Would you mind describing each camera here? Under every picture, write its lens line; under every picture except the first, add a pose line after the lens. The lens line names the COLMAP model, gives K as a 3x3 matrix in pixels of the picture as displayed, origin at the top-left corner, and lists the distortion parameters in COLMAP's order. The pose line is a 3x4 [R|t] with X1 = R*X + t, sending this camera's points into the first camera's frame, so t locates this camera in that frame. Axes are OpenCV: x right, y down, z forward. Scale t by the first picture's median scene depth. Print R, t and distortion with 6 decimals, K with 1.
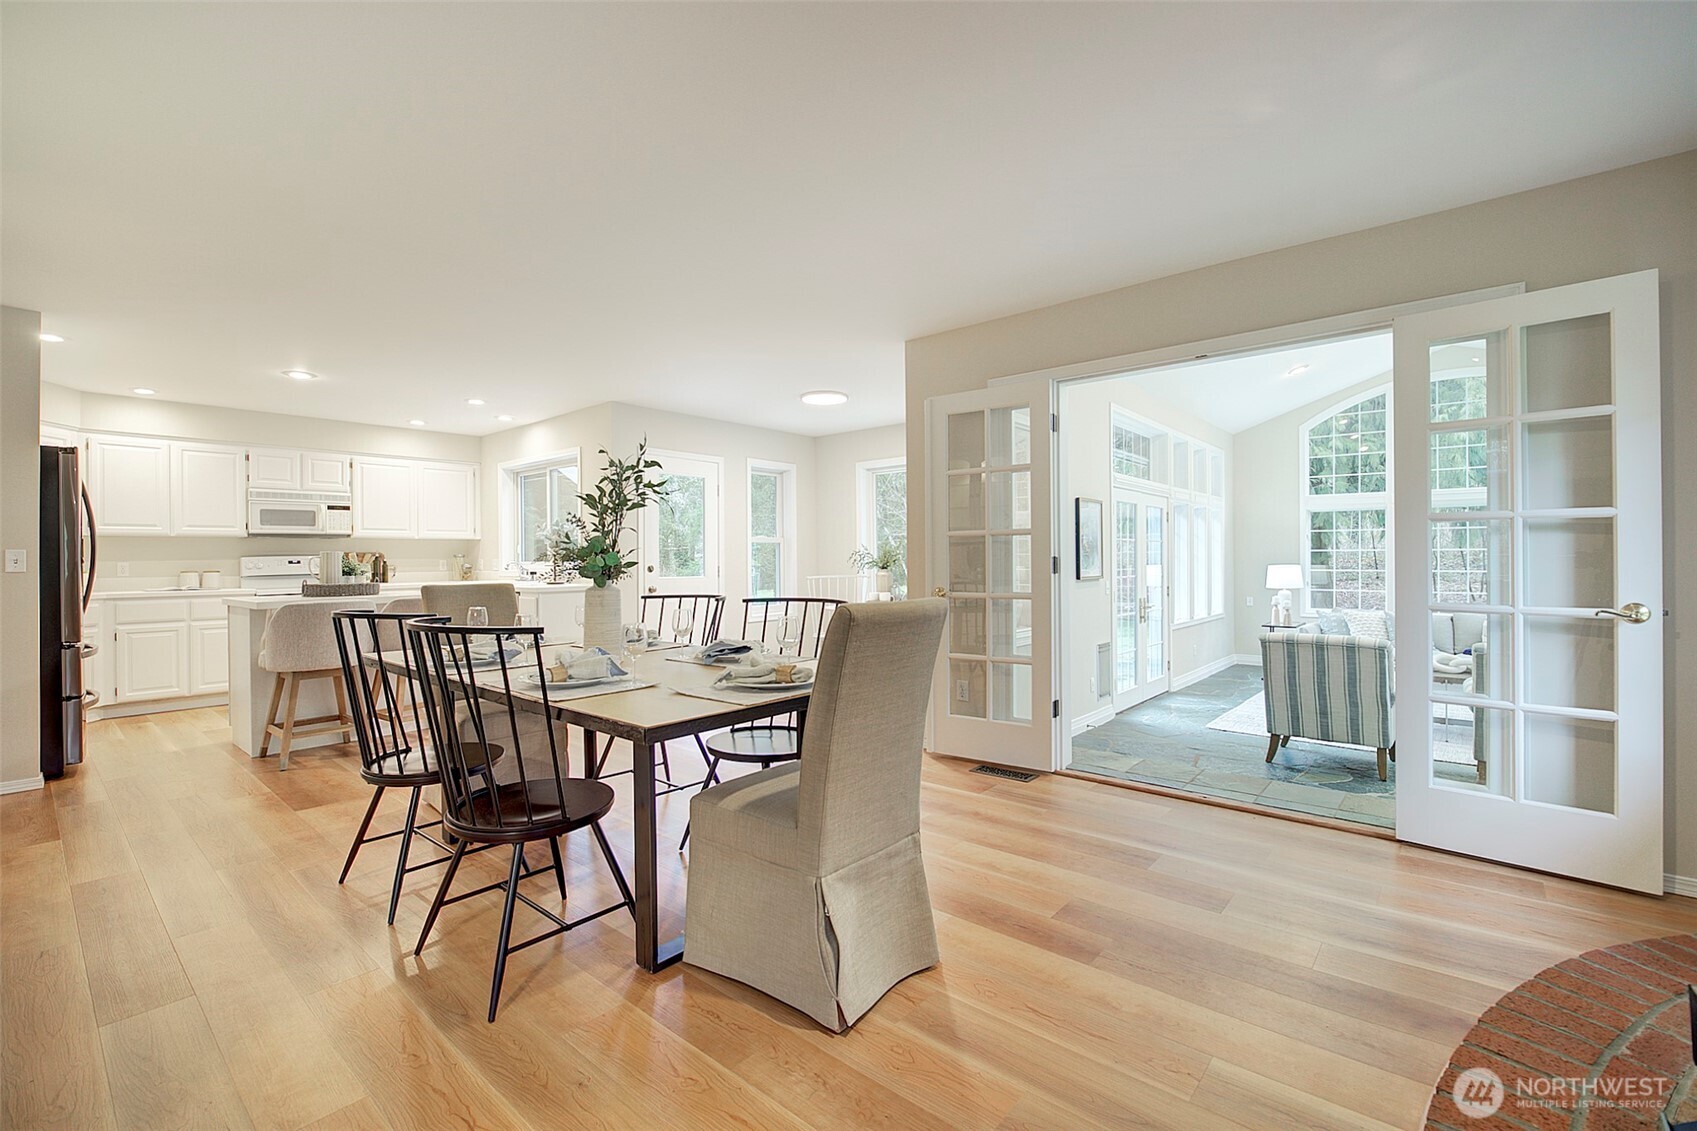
lens RADIAL K [[737.9, 0, 850.0], [0, 737.9, 558.4], [0, 0, 1]] dist [-0.015682, 0.000302]
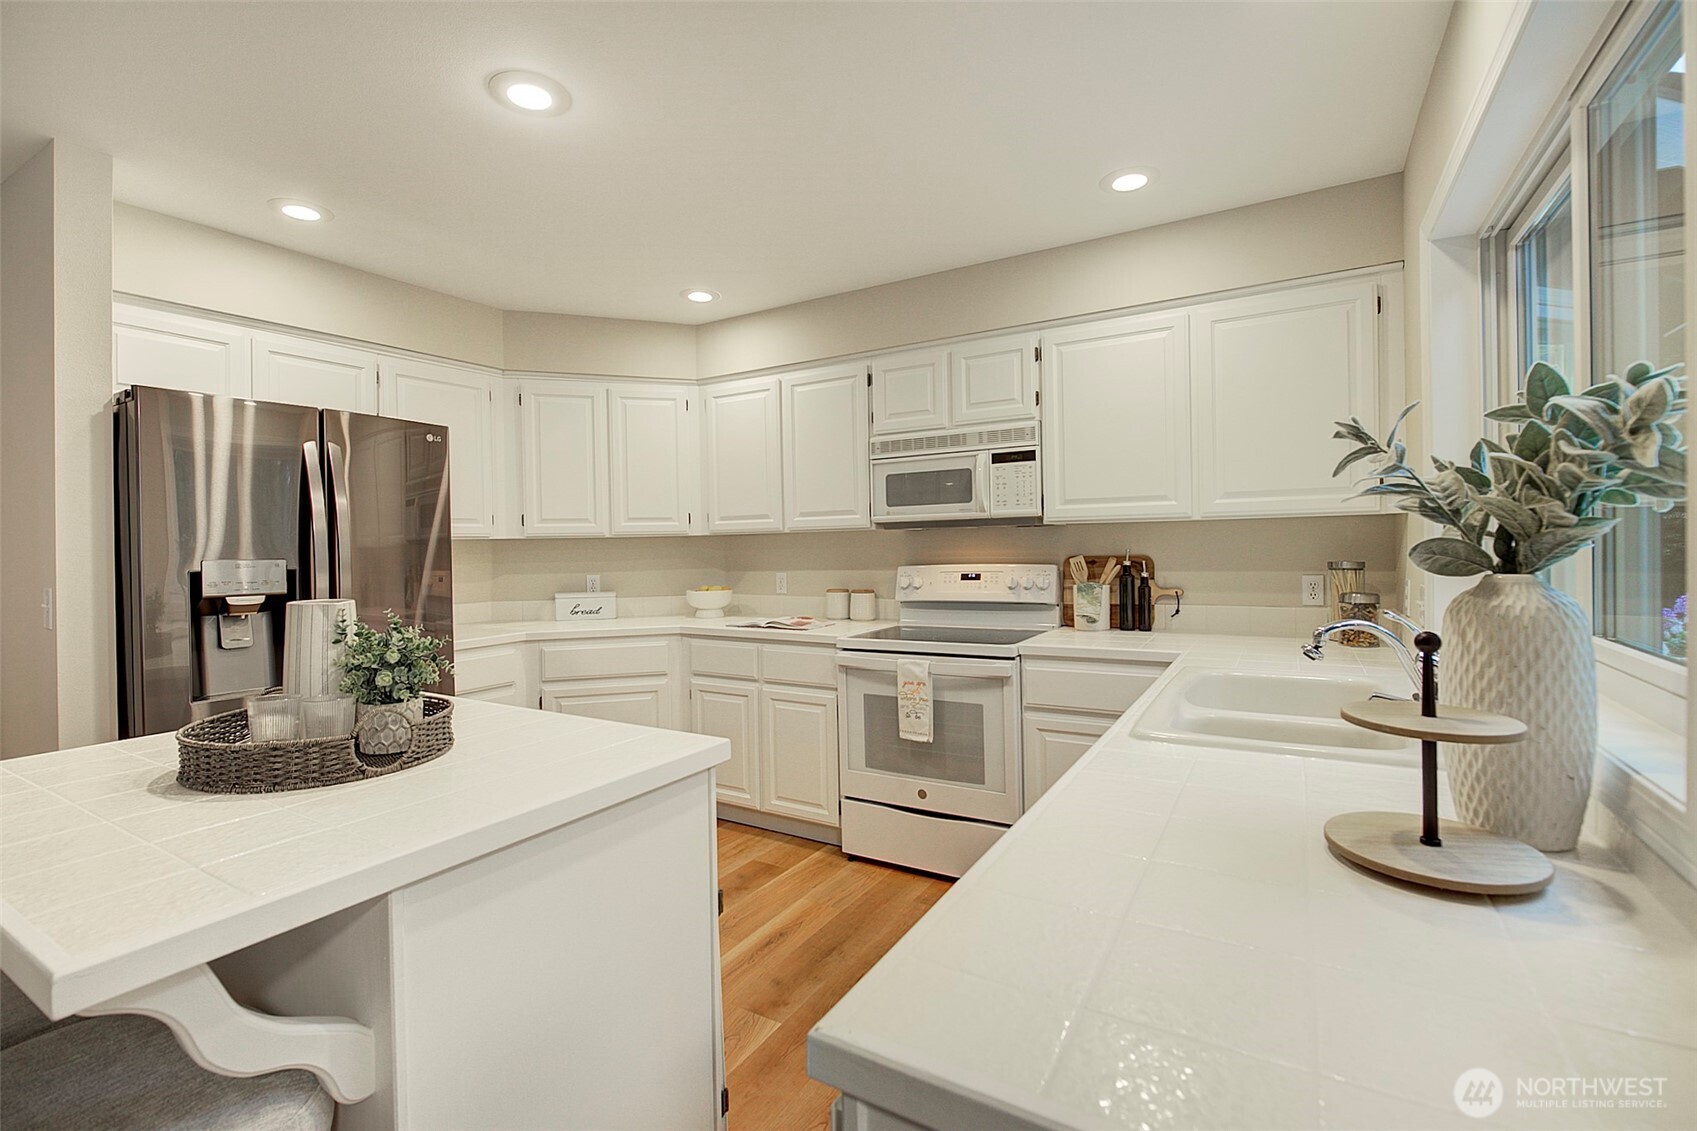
lens RADIAL K [[737.9, 0, 848.8], [0, 737.9, 564.7], [0, 0, 1]] dist [-0.015682, 0.000302]
pose [[0.171262, 0.011829, -0.985155, -0.286481], [-0.003692, 0.999929, 0.011364, -0.009093], [0.985219, 0.001691, 0.171293, 0.855986]]
